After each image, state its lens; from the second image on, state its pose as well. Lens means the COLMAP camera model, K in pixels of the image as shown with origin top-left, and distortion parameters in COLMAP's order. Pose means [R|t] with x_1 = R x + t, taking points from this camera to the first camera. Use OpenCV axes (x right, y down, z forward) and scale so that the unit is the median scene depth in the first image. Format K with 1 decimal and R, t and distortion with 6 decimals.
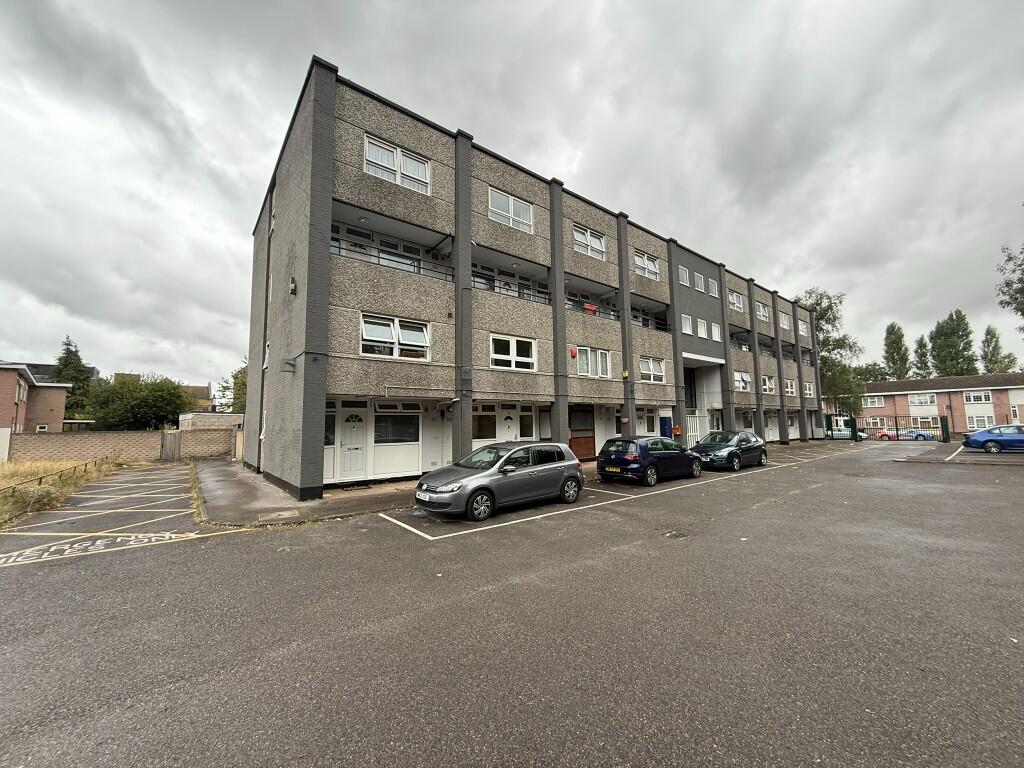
lens RADIAL K [[408.1, 0, 508.5], [0, 408.1, 385.6], [0, 0, 1]] dist [0.000641, 0.000240]
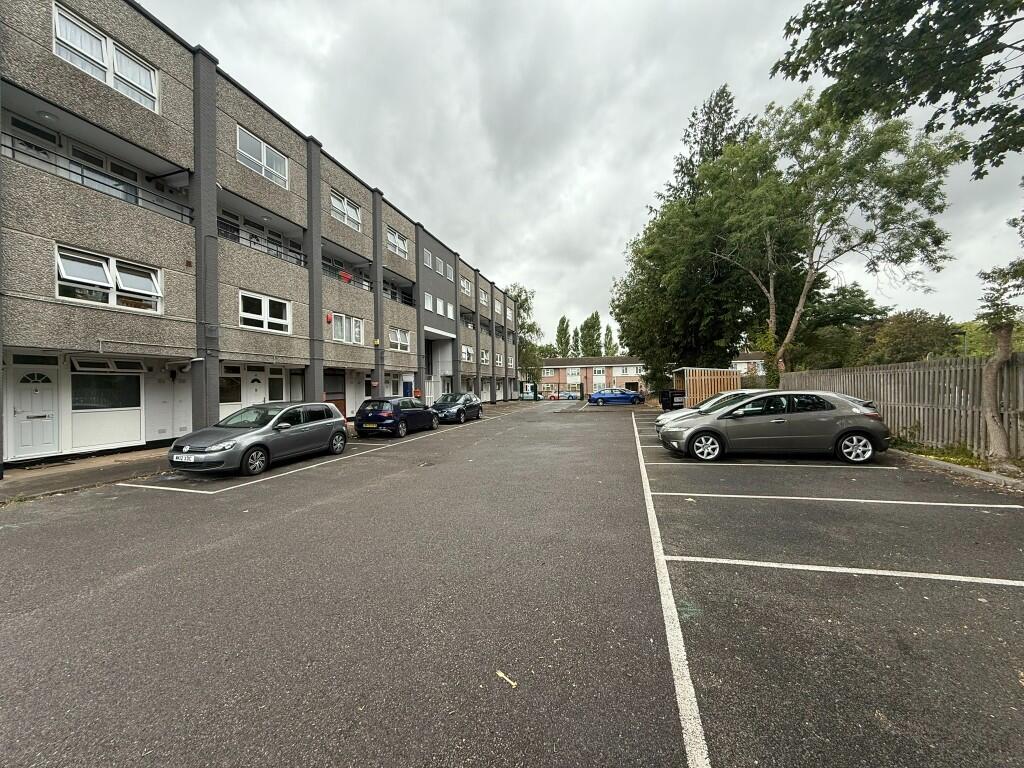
lens RADIAL K [[408.1, 0, 508.5], [0, 408.1, 385.6], [0, 0, 1]] dist [0.000641, 0.000240]
pose [[0.807864, 0.003041, 0.589361, -0.080551], [-0.051928, 0.996465, 0.066038, -0.002517], [-0.587077, -0.083954, 0.805166, -0.110079]]
